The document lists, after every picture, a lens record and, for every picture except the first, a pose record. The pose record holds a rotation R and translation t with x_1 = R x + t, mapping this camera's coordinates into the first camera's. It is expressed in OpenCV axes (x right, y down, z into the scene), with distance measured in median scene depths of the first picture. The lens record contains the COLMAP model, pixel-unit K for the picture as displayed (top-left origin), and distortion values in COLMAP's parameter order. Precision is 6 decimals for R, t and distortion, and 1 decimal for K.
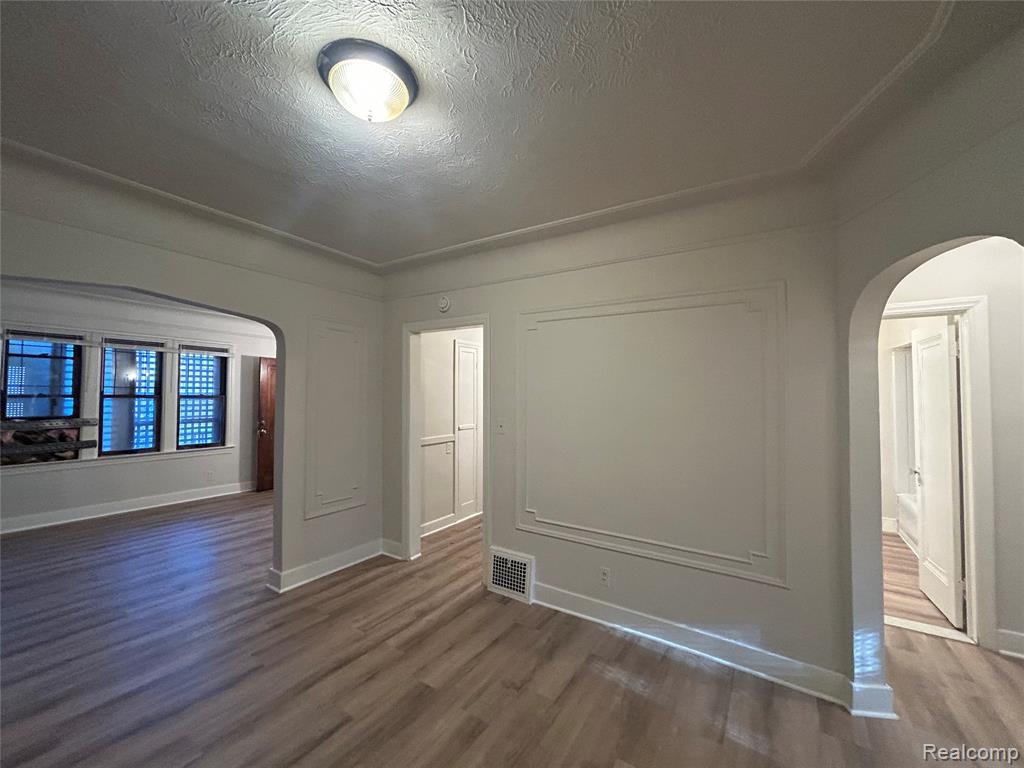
lens RADIAL K [[410.8, 0, 519.0], [0, 410.8, 381.8], [0, 0, 1]] dist [-0.001277, -0.000641]
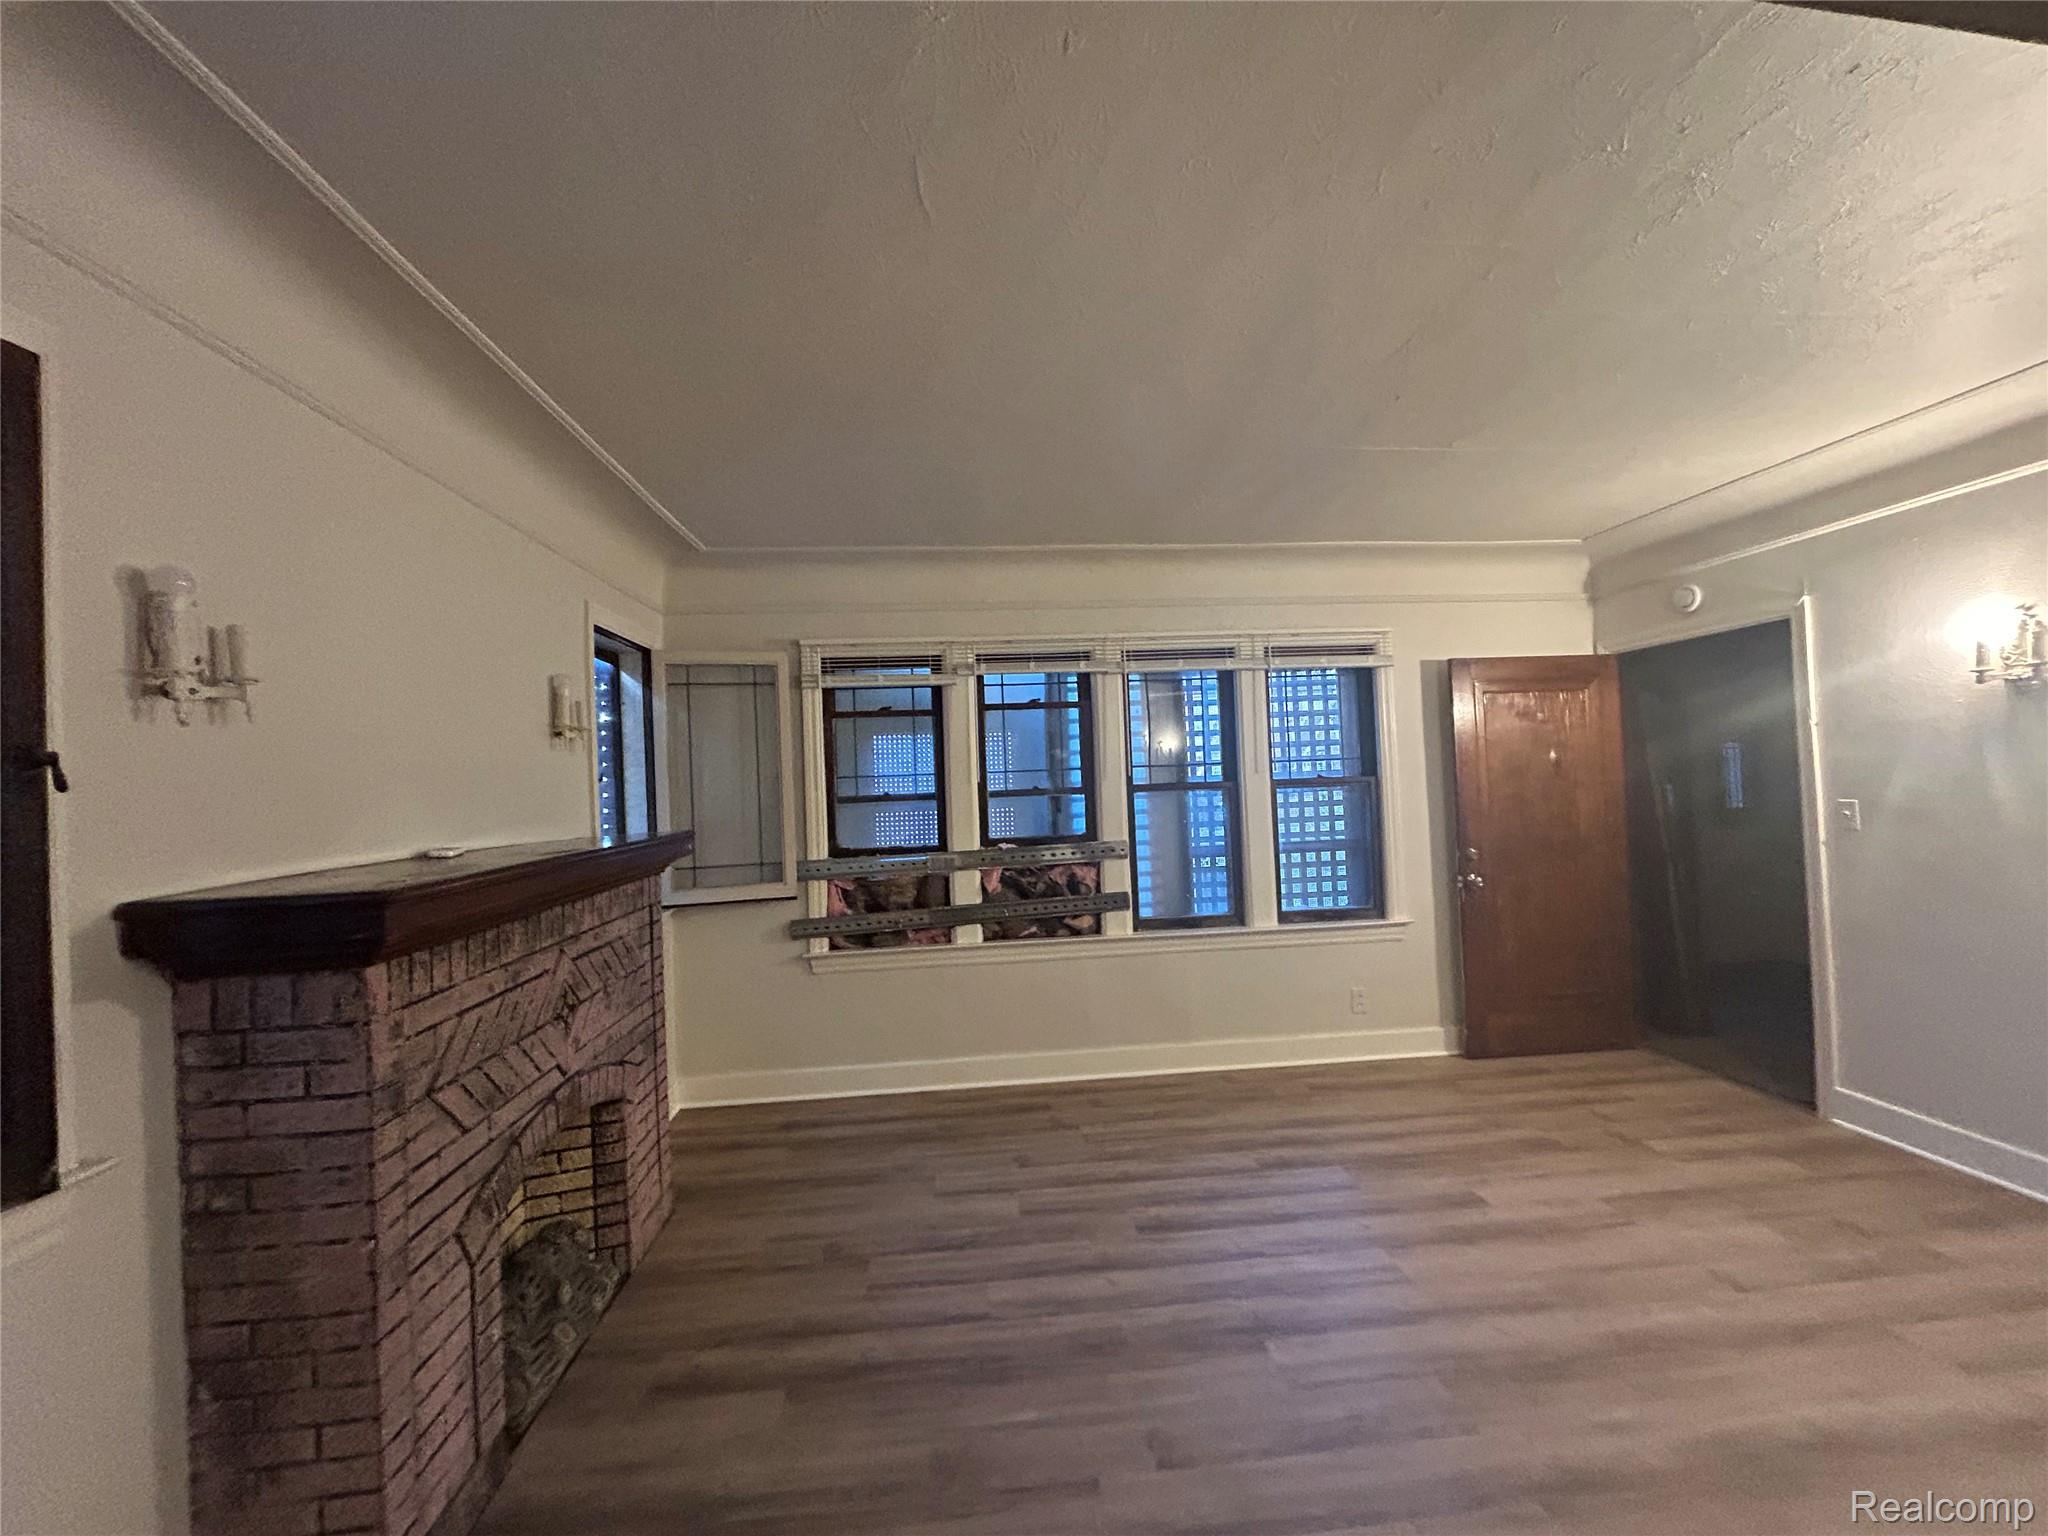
lens RADIAL K [[821.2, 0, 1026.5], [0, 821.2, 767.7], [0, 0, 1]] dist [-0.001197, 0.000133]
pose [[0.610487, -0.042841, -0.790867, -0.433449], [0.067582, 0.997712, -0.001877, 0.008575], [0.789138, -0.052303, 0.611985, 0.418934]]
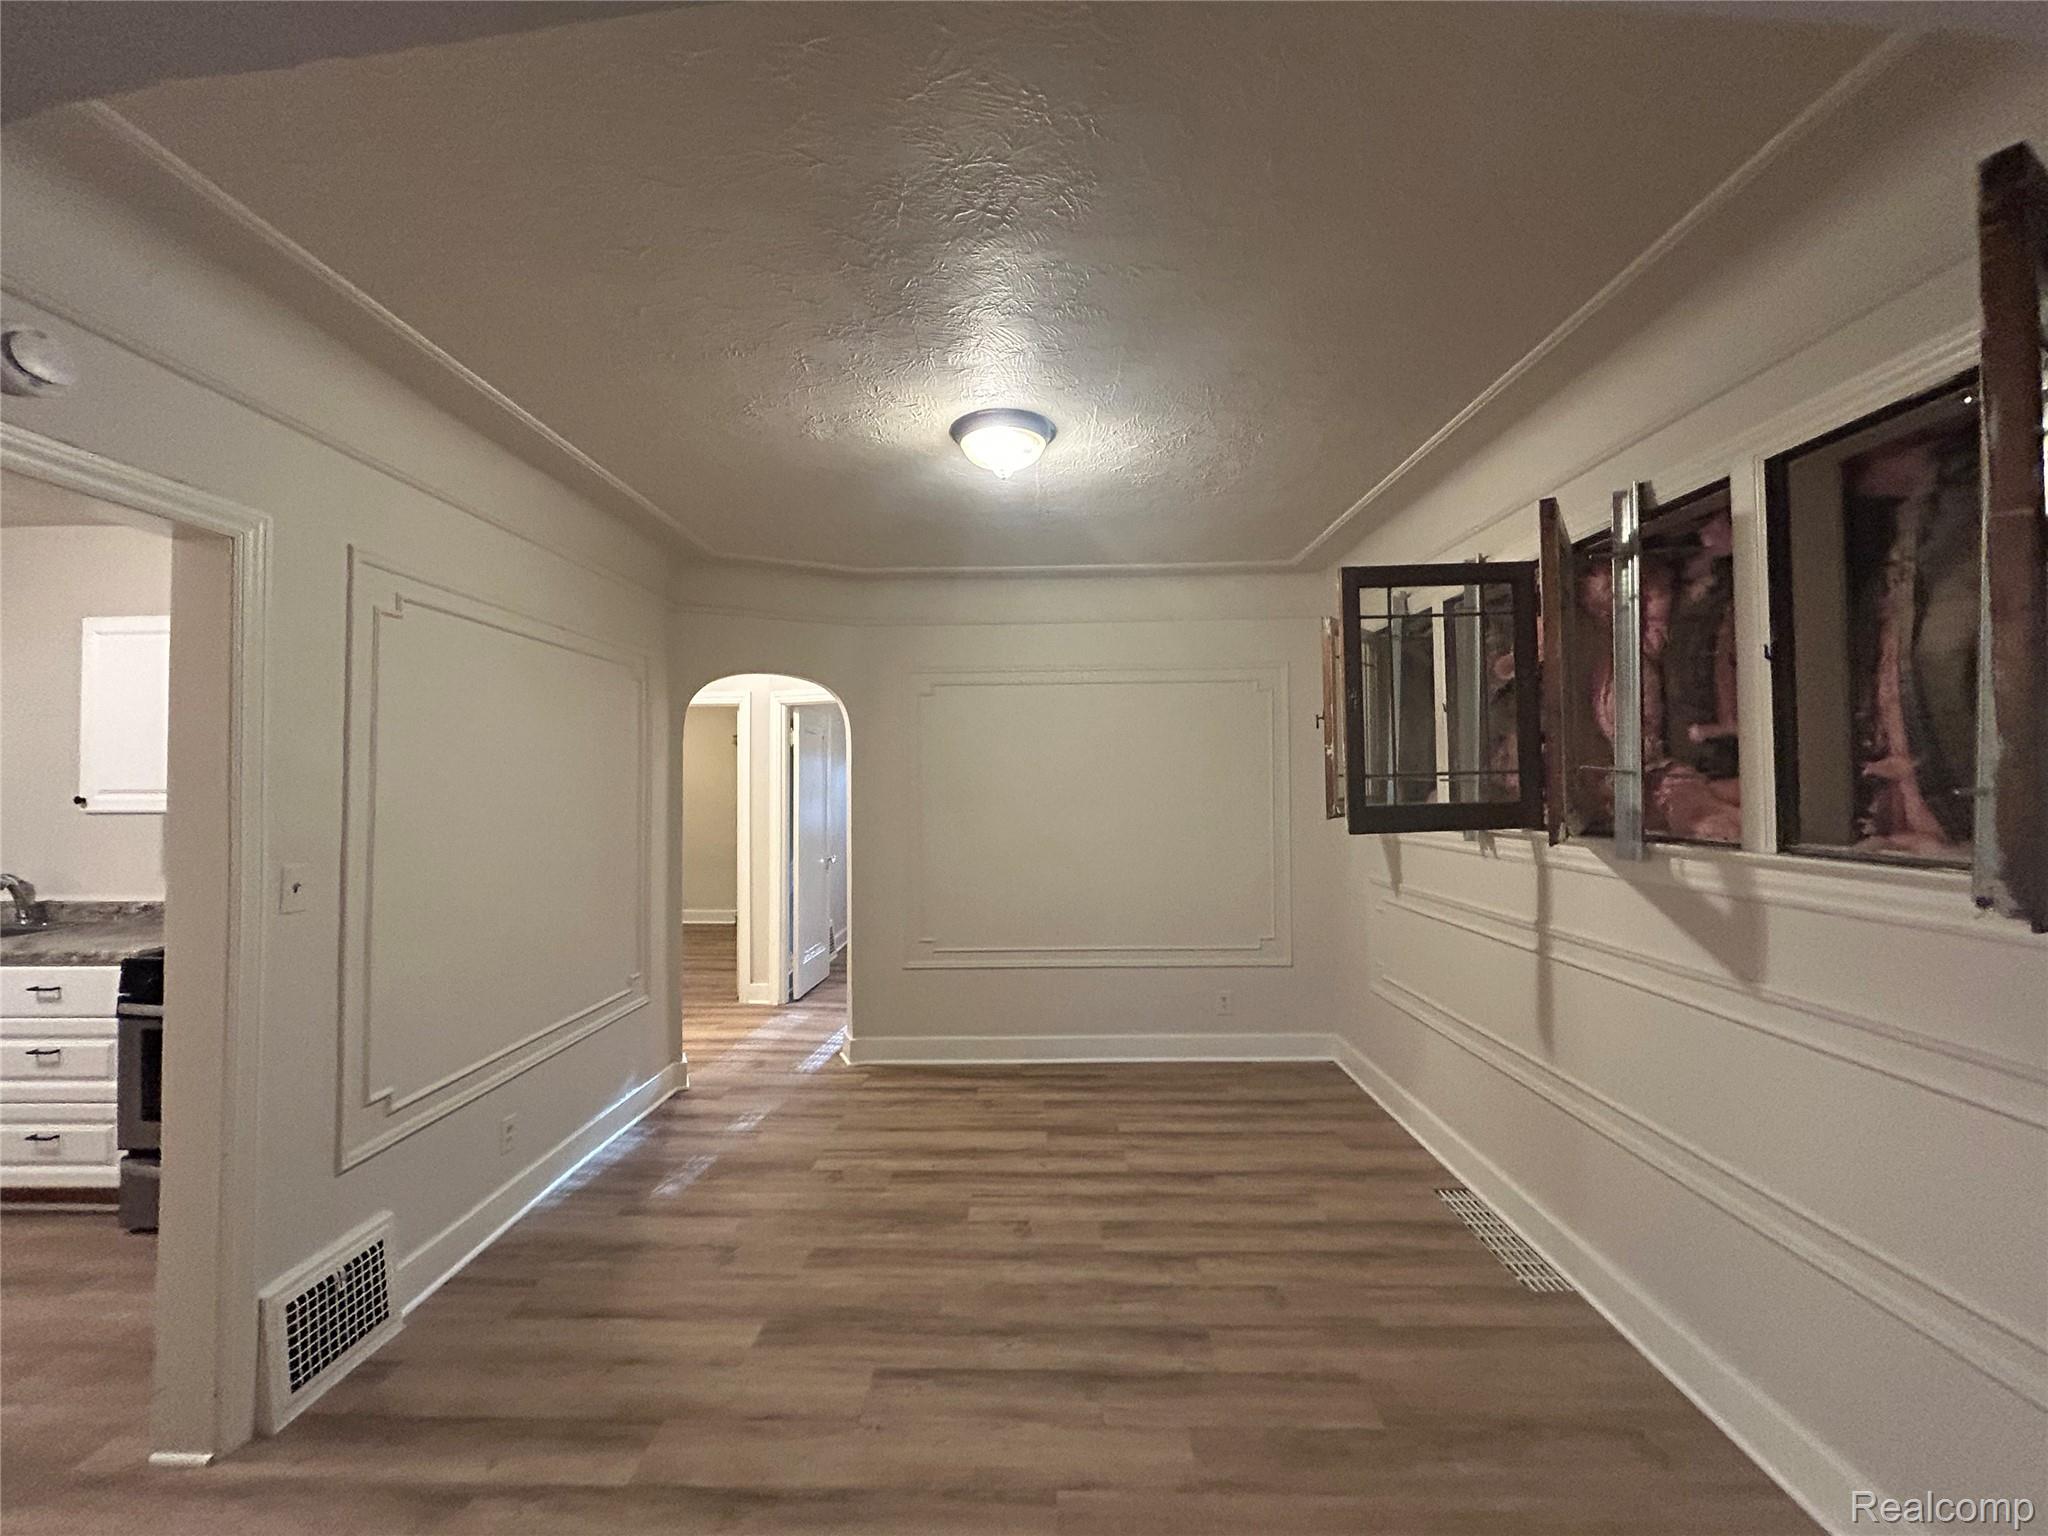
lens RADIAL K [[821.2, 0, 1026.5], [0, 821.2, 767.7], [0, 0, 1]] dist [-0.001197, 0.000133]
pose [[-0.521065, 0.008227, 0.853477, -0.588826], [-0.024422, 0.999400, -0.024544, 0.013871], [-0.853167, -0.033633, -0.520552, 0.576886]]
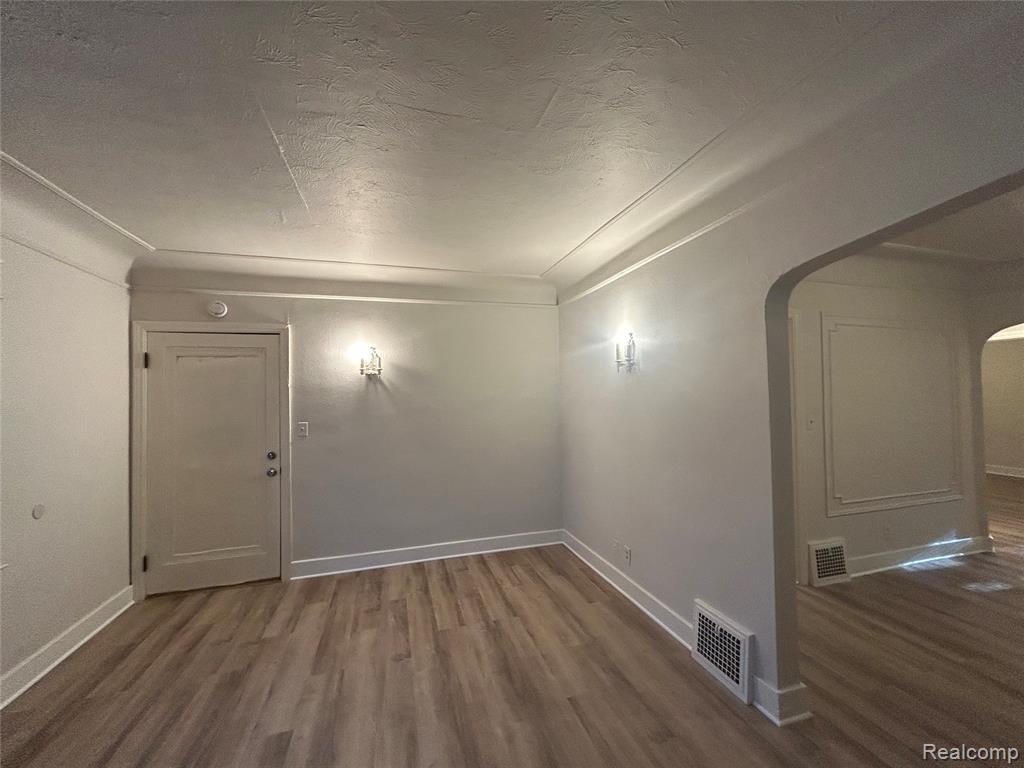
lens RADIAL K [[406.3, 0, 512.0], [0, 406.3, 384.0], [0, 0, 1]] dist [-0.003056, 0.000857]
pose [[0.652000, 0.003774, 0.758209, -0.866952], [0.000220, 0.999987, -0.005167, 0.015093], [-0.758219, 0.003536, 0.651991, 0.614658]]
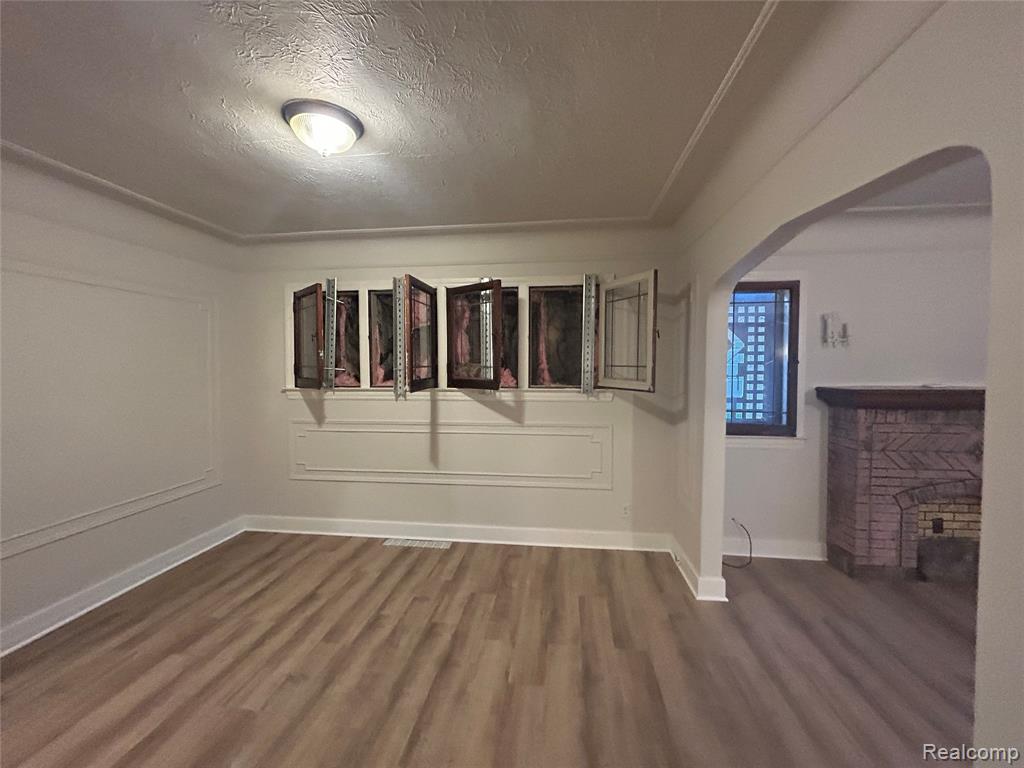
lens RADIAL K [[410.6, 0, 513.3], [0, 410.6, 383.8], [0, 0, 1]] dist [-0.001197, 0.000133]
pose [[-0.902905, 0.005248, -0.429807, -0.108892], [0.003904, 0.999984, 0.004009, 0.024199], [0.429822, 0.001941, -0.902912, 0.738160]]
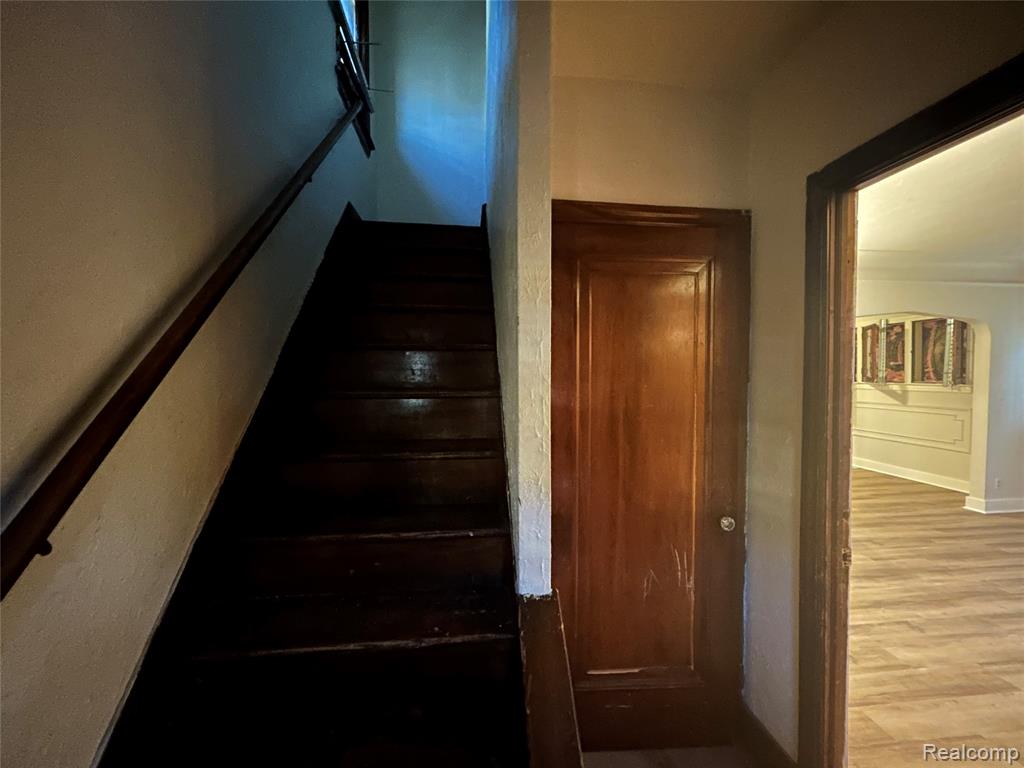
lens RADIAL K [[410.6, 0, 513.3], [0, 410.6, 383.8], [0, 0, 1]] dist [-0.001197, 0.000133]
pose [[-0.624221, -0.028744, 0.780719, -0.658140], [-0.026857, 0.999522, 0.015326, 0.050506], [-0.780786, -0.011401, -0.624694, 1.744541]]
